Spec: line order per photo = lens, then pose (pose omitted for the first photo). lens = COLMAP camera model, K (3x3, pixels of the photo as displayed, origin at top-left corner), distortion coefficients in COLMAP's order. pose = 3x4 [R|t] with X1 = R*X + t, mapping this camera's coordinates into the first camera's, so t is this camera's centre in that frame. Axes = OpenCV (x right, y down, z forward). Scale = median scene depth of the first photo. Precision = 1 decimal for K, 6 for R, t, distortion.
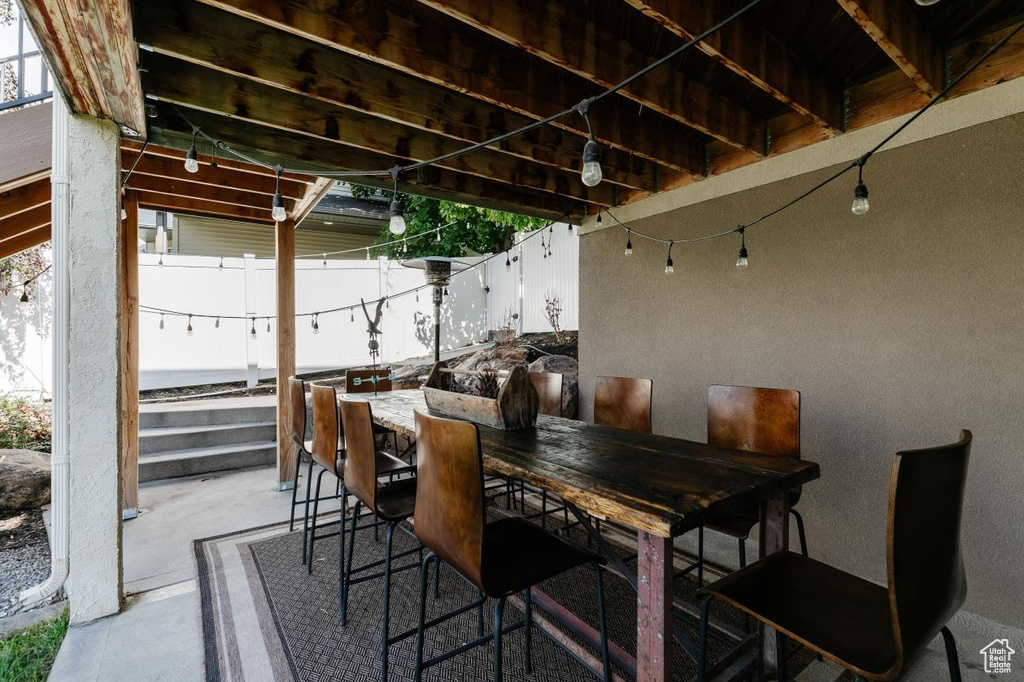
lens RADIAL K [[477.6, 0, 512.9], [0, 477.6, 342.3], [0, 0, 1]] dist [0.005617, -0.001196]
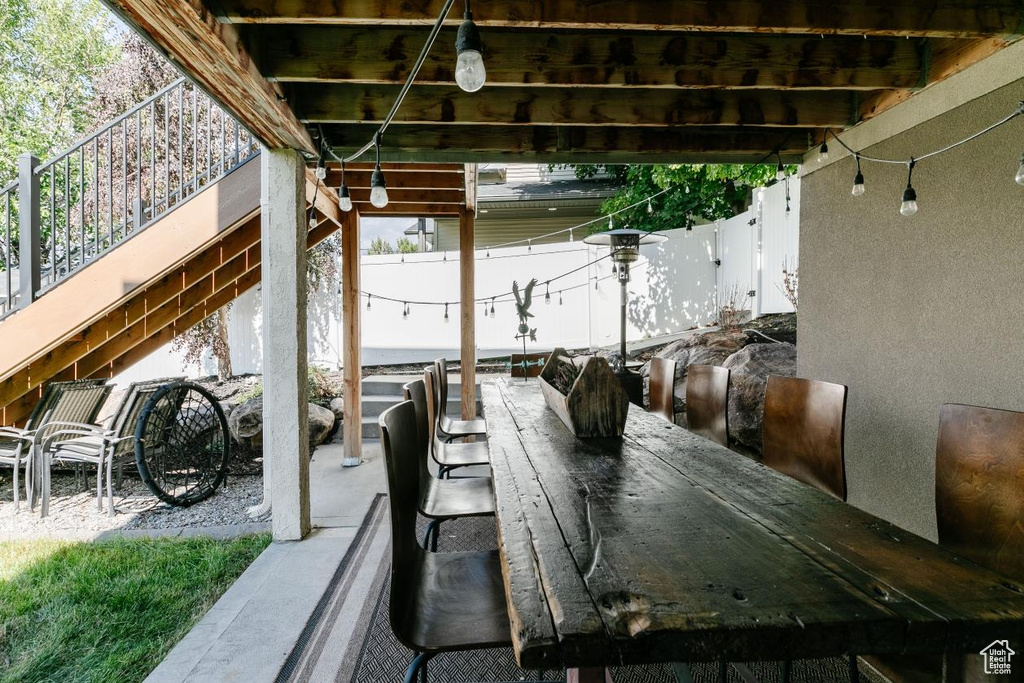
lens RADIAL K [[477.6, 0, 507.7], [0, 477.6, 337.2], [0, 0, 1]] dist [0.005617, -0.001196]
pose [[0.827715, 0.014173, -0.560970, 0.219171], [0.000461, 0.999663, 0.025937, -0.002296], [0.561149, -0.021727, 0.827430, 0.180026]]
